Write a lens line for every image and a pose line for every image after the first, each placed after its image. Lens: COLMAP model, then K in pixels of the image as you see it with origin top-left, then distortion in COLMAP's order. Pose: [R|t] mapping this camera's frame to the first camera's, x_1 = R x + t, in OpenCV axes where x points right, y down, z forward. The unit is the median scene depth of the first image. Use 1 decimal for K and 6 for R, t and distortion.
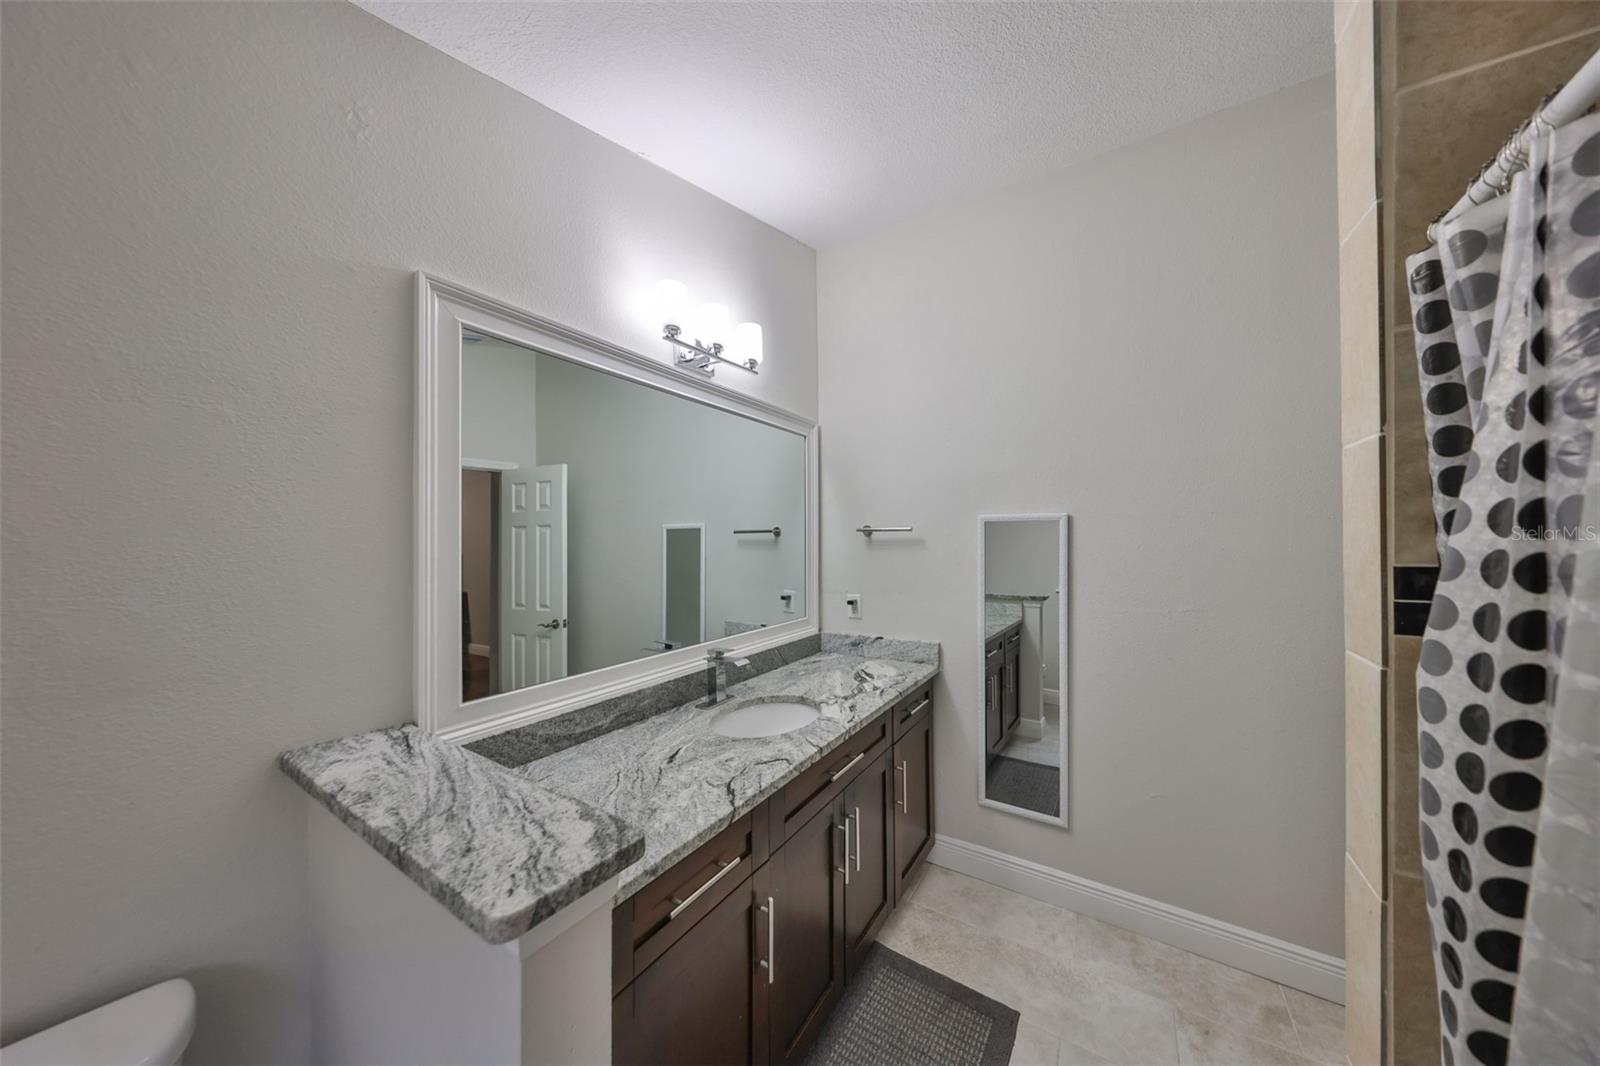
lens RADIAL K [[501.6, 0, 807.6], [0, 501.6, 530.8], [0, 0, 1]] dist [0.001508, -0.000299]
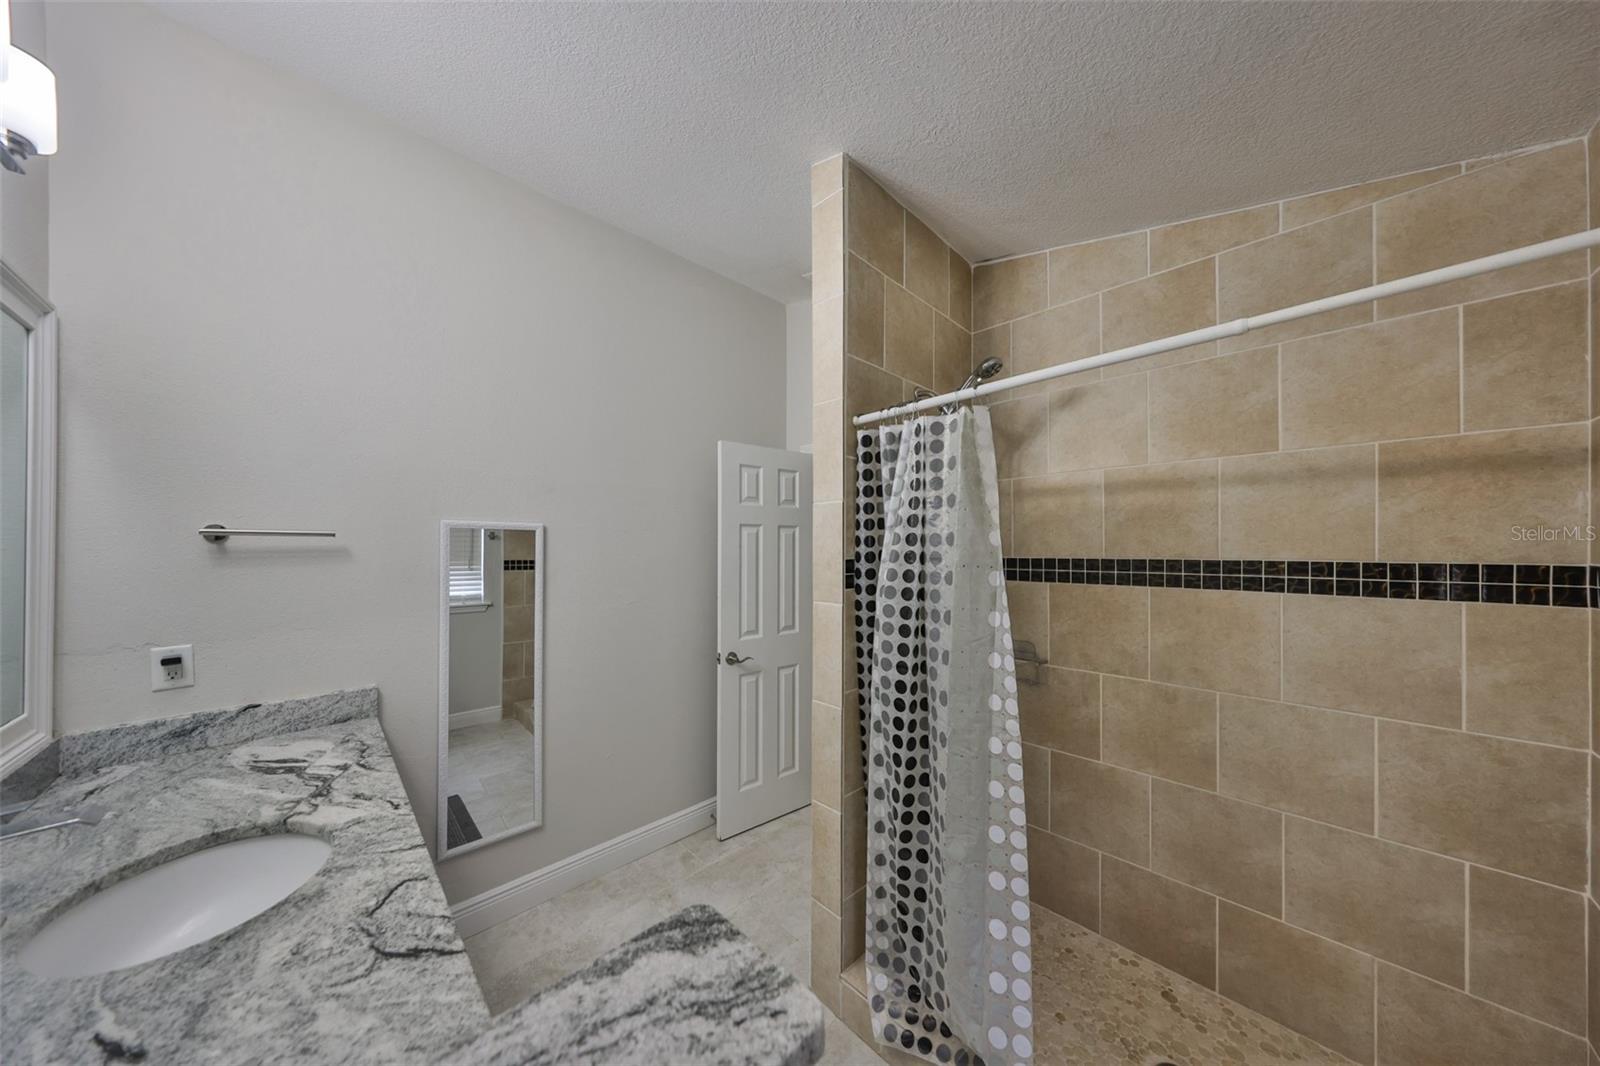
lens RADIAL K [[501.6, 0, 807.7], [0, 501.6, 546.3], [0, 0, 1]] dist [0.001508, -0.000299]
pose [[0.222422, 0.011436, 0.974883, -0.404580], [-0.015937, 0.999840, -0.008093, 0.010472], [-0.974820, -0.013736, 0.222569, 0.246284]]
